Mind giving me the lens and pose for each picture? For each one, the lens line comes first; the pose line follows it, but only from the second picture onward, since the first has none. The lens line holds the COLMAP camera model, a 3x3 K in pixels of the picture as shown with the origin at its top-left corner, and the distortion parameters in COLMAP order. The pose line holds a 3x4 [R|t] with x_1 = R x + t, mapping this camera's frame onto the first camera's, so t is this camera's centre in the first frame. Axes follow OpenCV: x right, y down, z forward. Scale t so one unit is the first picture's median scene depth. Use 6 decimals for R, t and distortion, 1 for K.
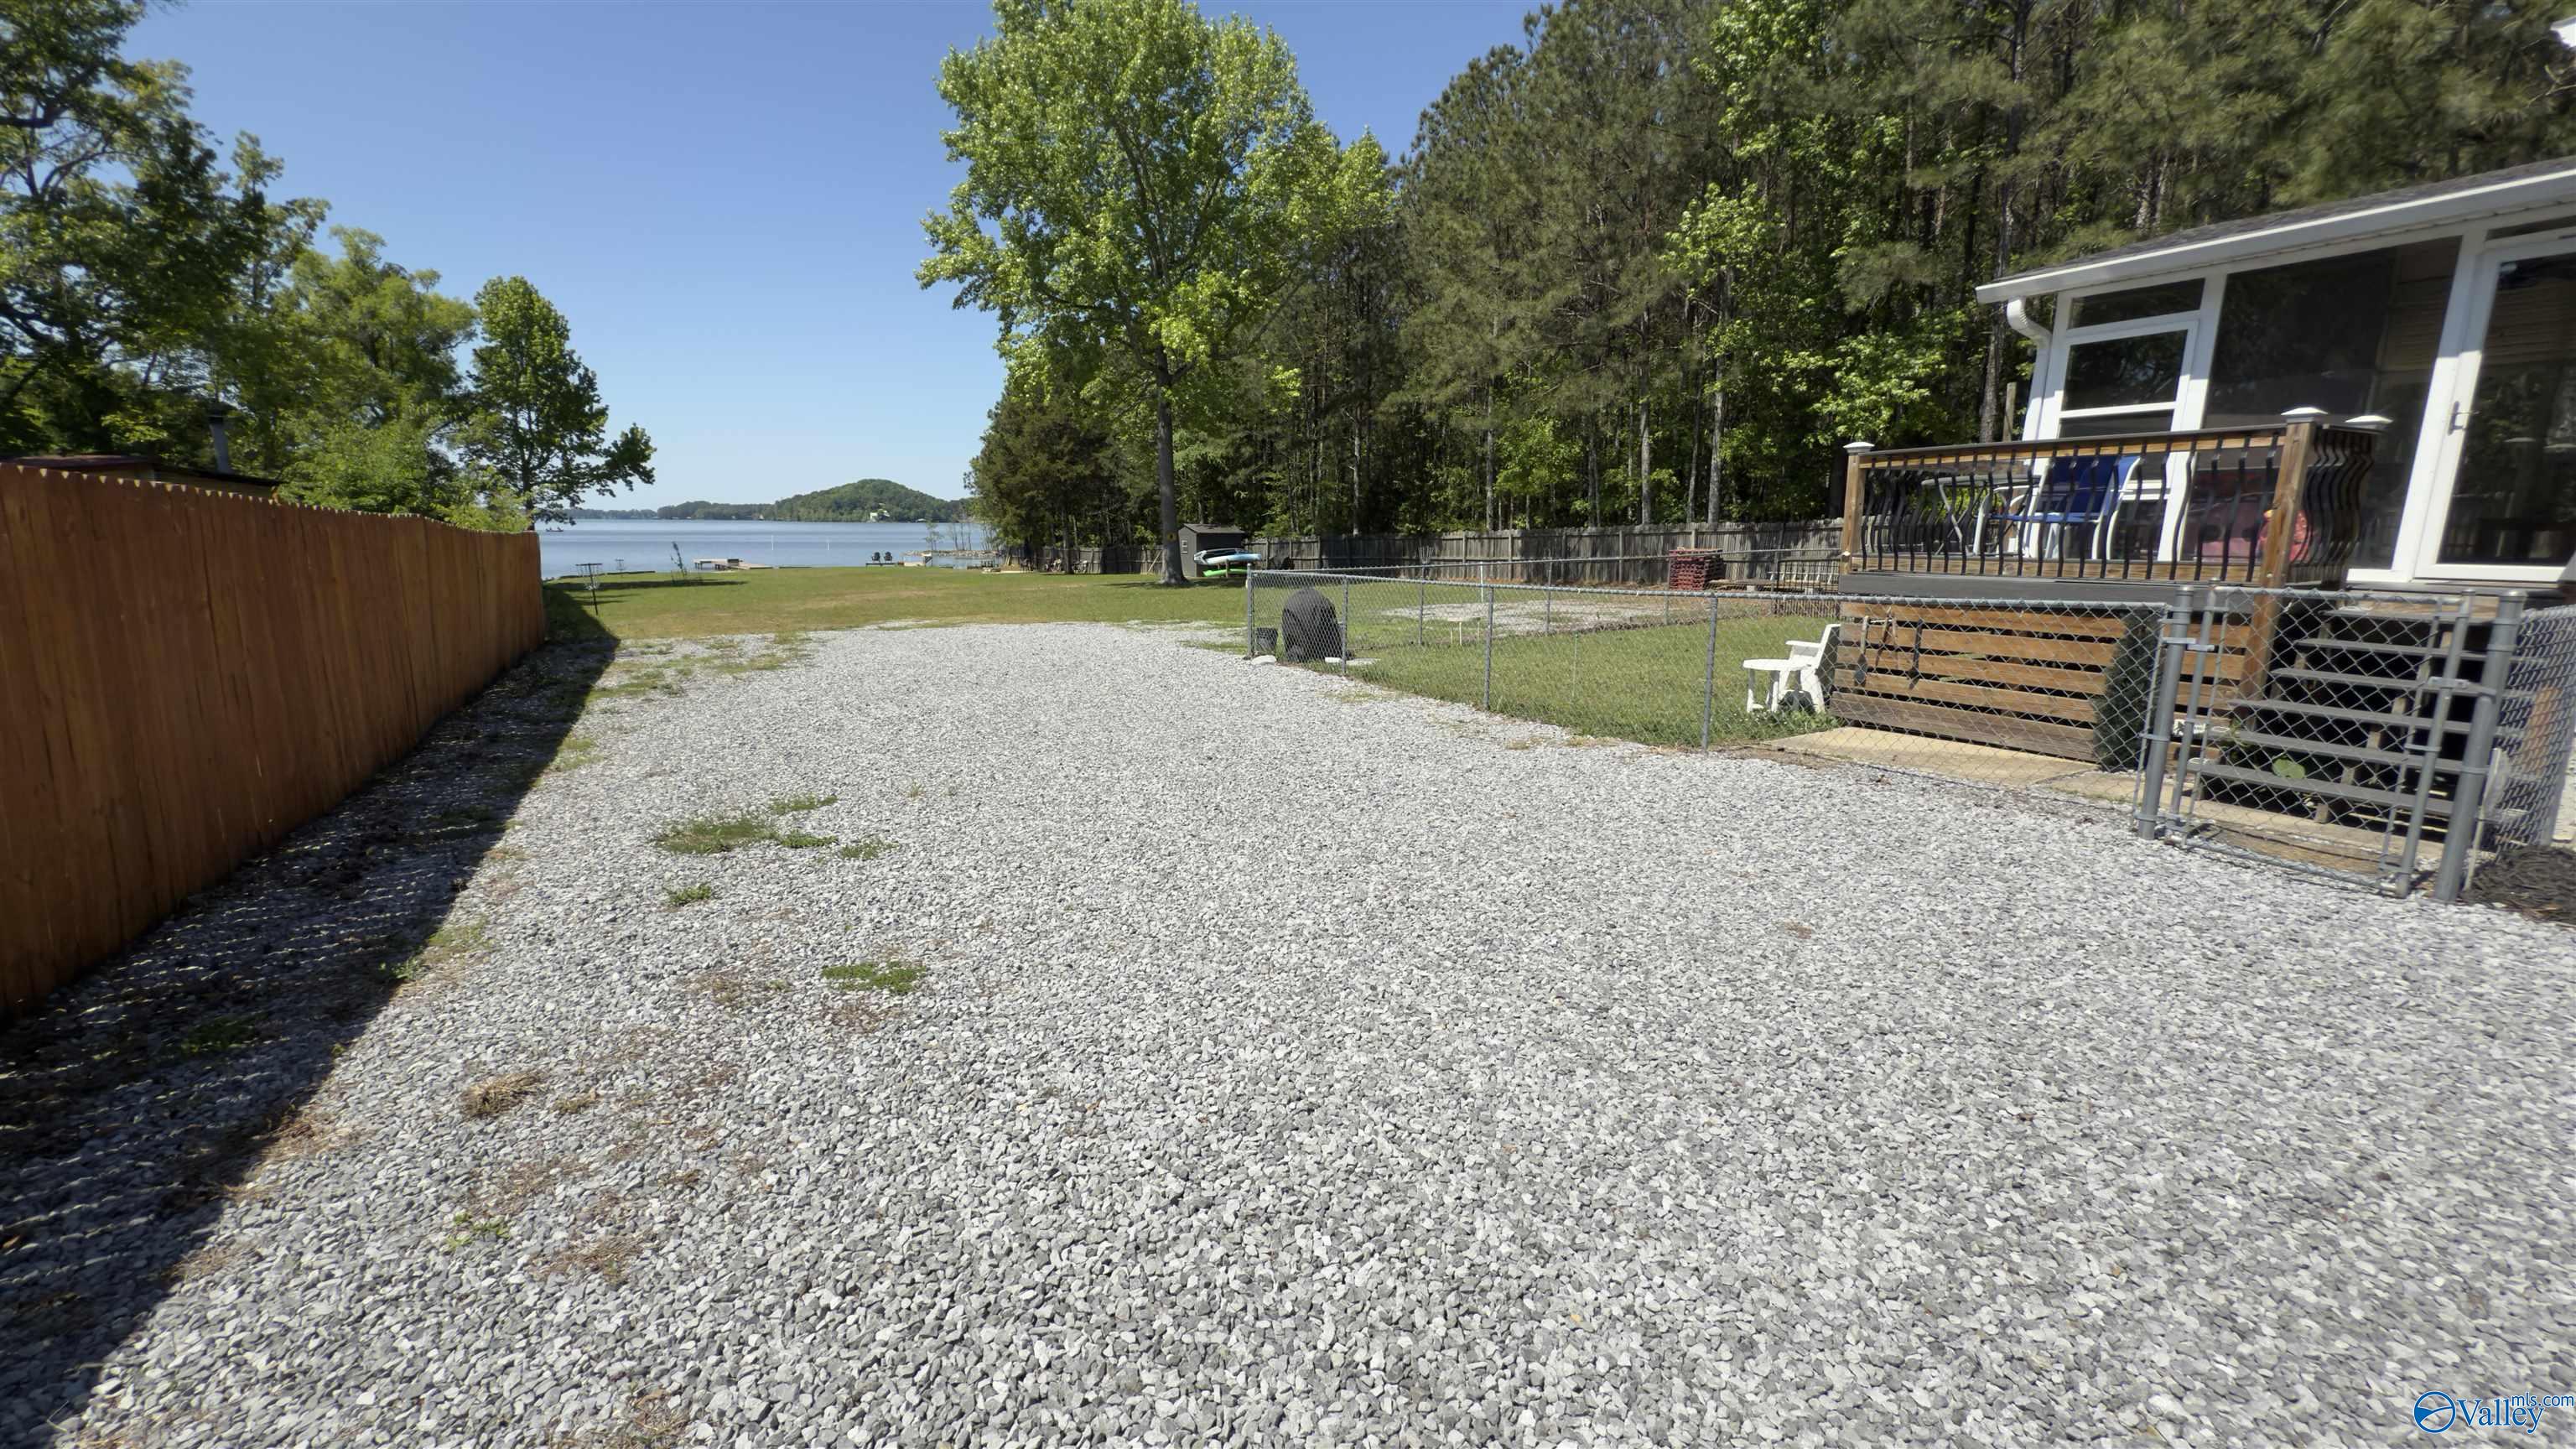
lens RADIAL K [[1027.8, 0, 1281.9], [0, 1027.8, 722.4], [0, 0, 1]] dist [0.001786, -0.000028]
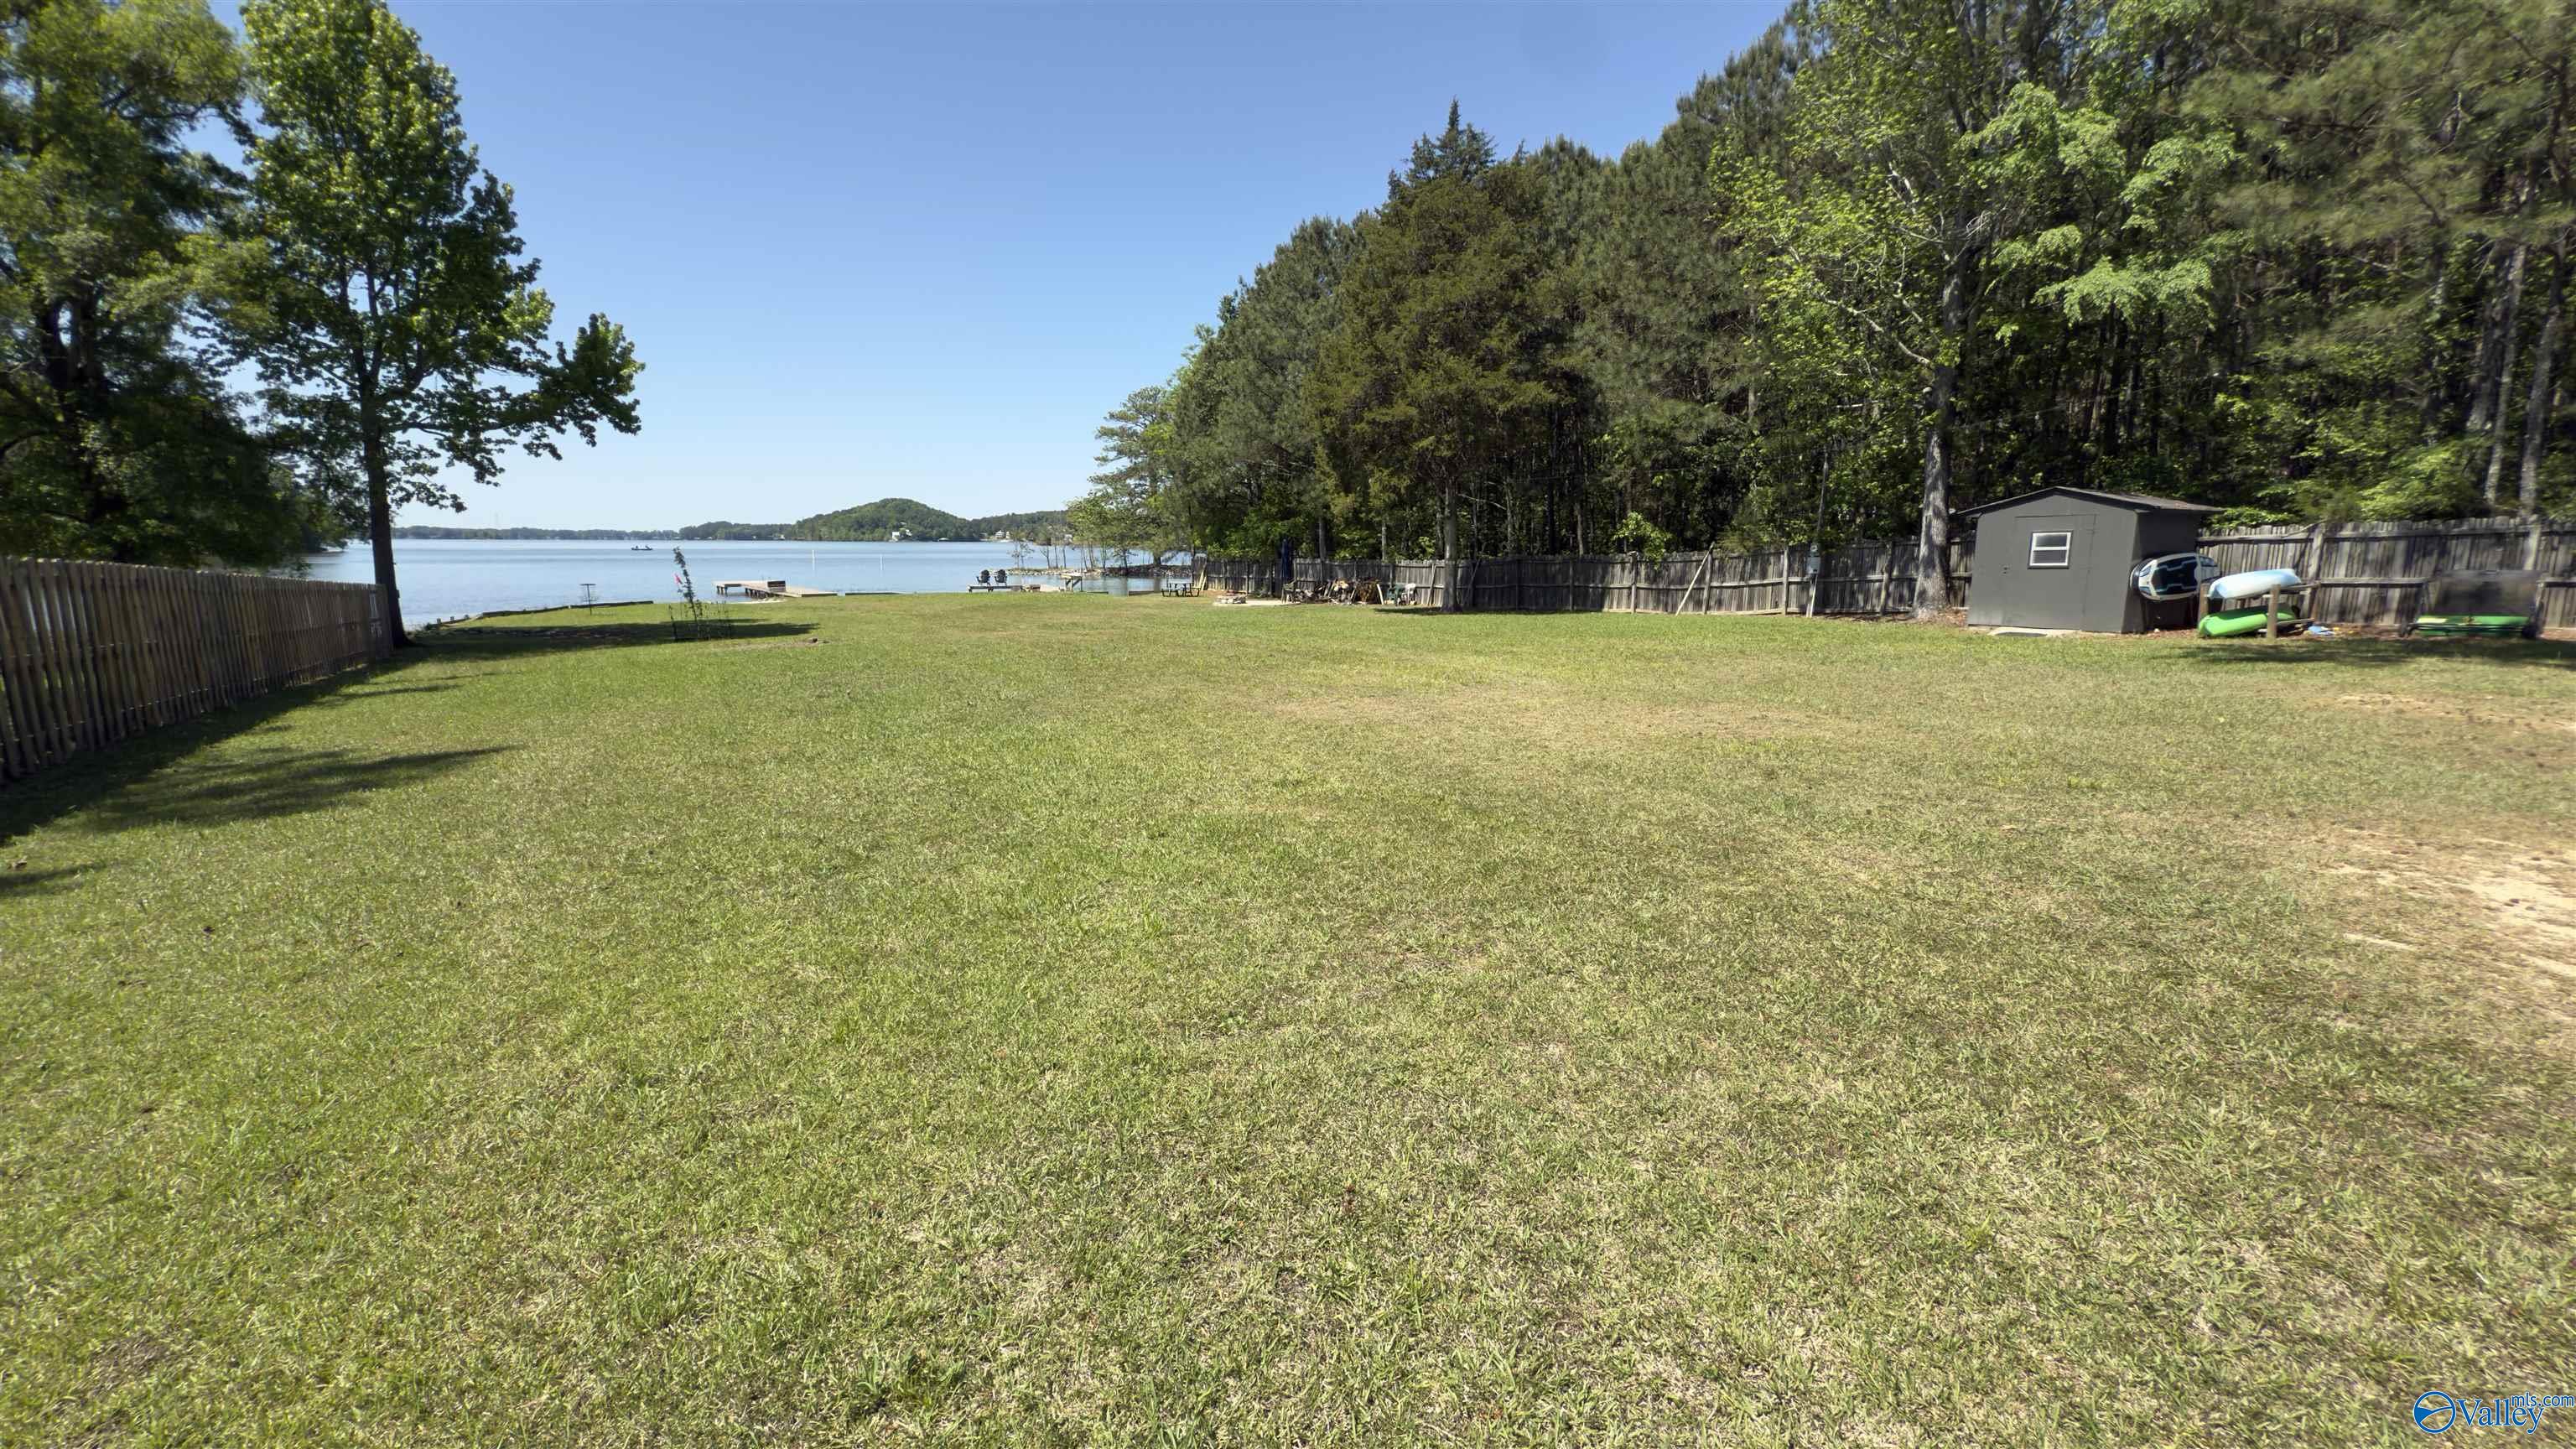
lens RADIAL K [[1027.8, 0, 1281.9], [0, 1027.8, 722.4], [0, 0, 1]] dist [0.001786, -0.000028]
pose [[0.999896, -0.000159, -0.014395, -0.434150], [-0.000095, 0.999844, -0.017648, -0.123518], [0.014396, 0.017647, 0.999741, 0.758204]]
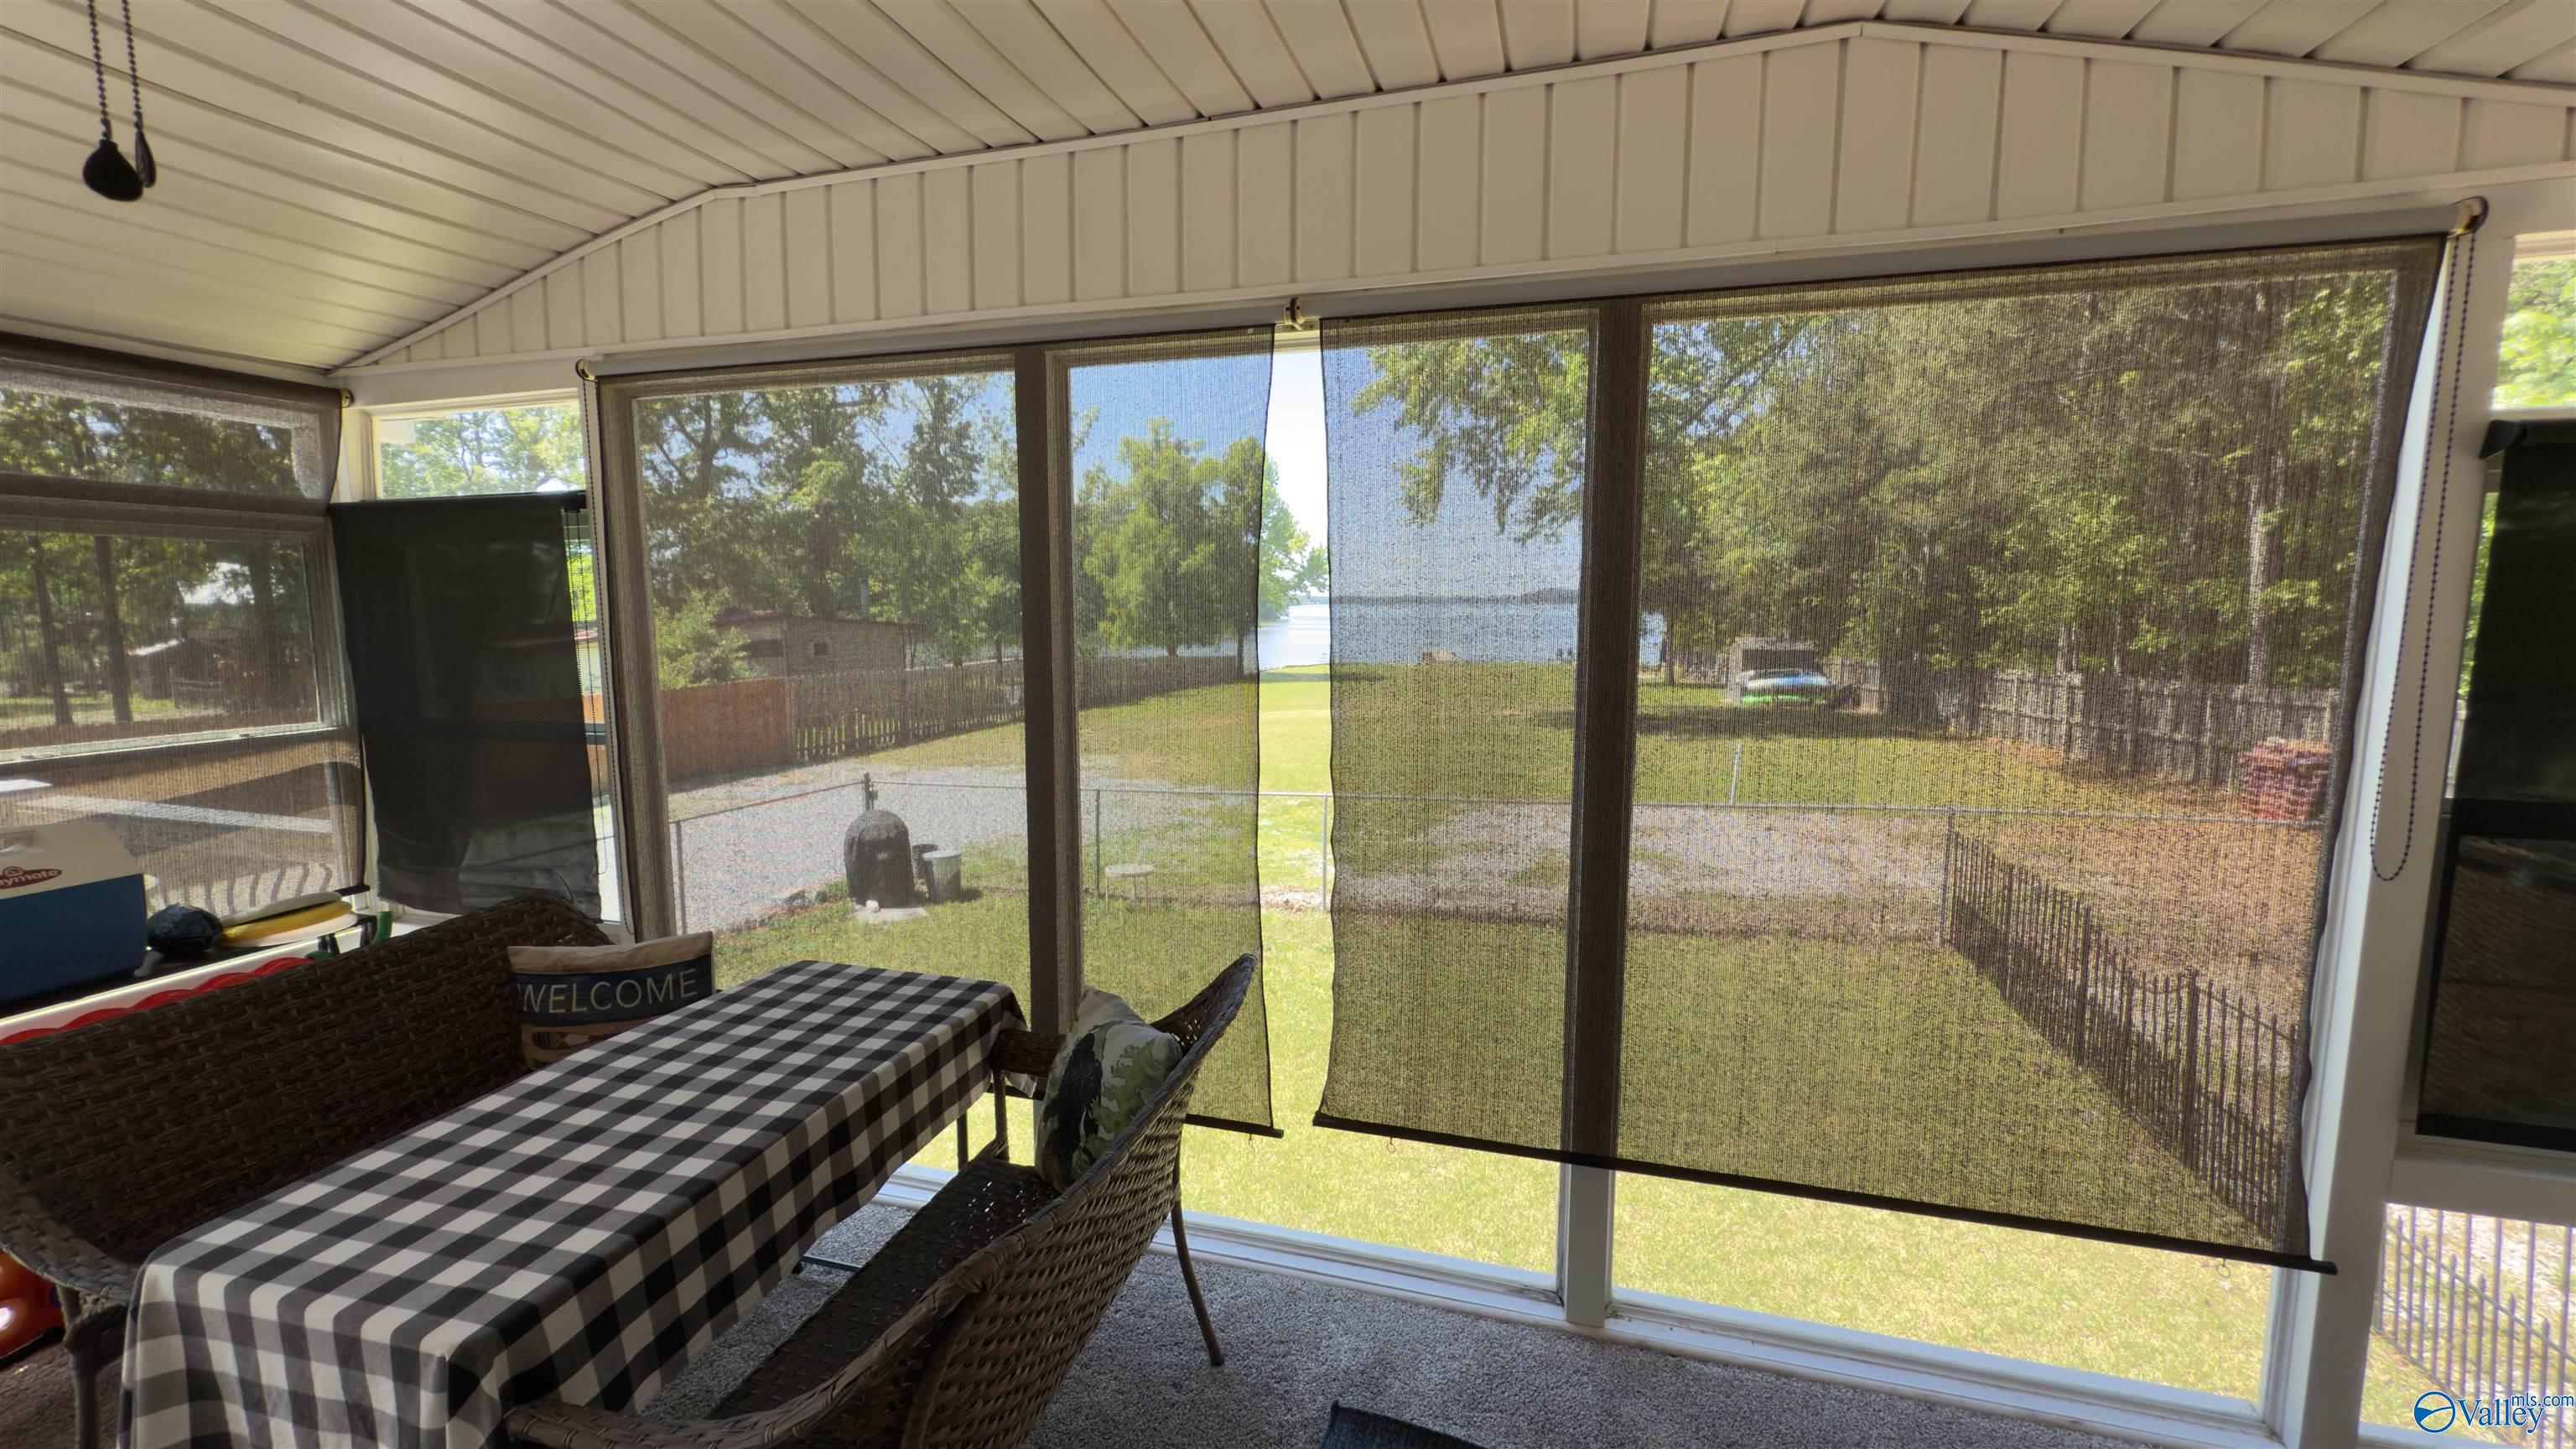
lens RADIAL K [[1027.8, 0, 1281.9], [0, 1027.8, 722.4], [0, 0, 1]] dist [0.001786, -0.000028]
pose [[0.714334, 0.071684, -0.696124, 0.262535], [-0.125394, 0.991752, -0.026548, -0.069484], [0.688479, 0.106254, 0.717431, 0.201985]]
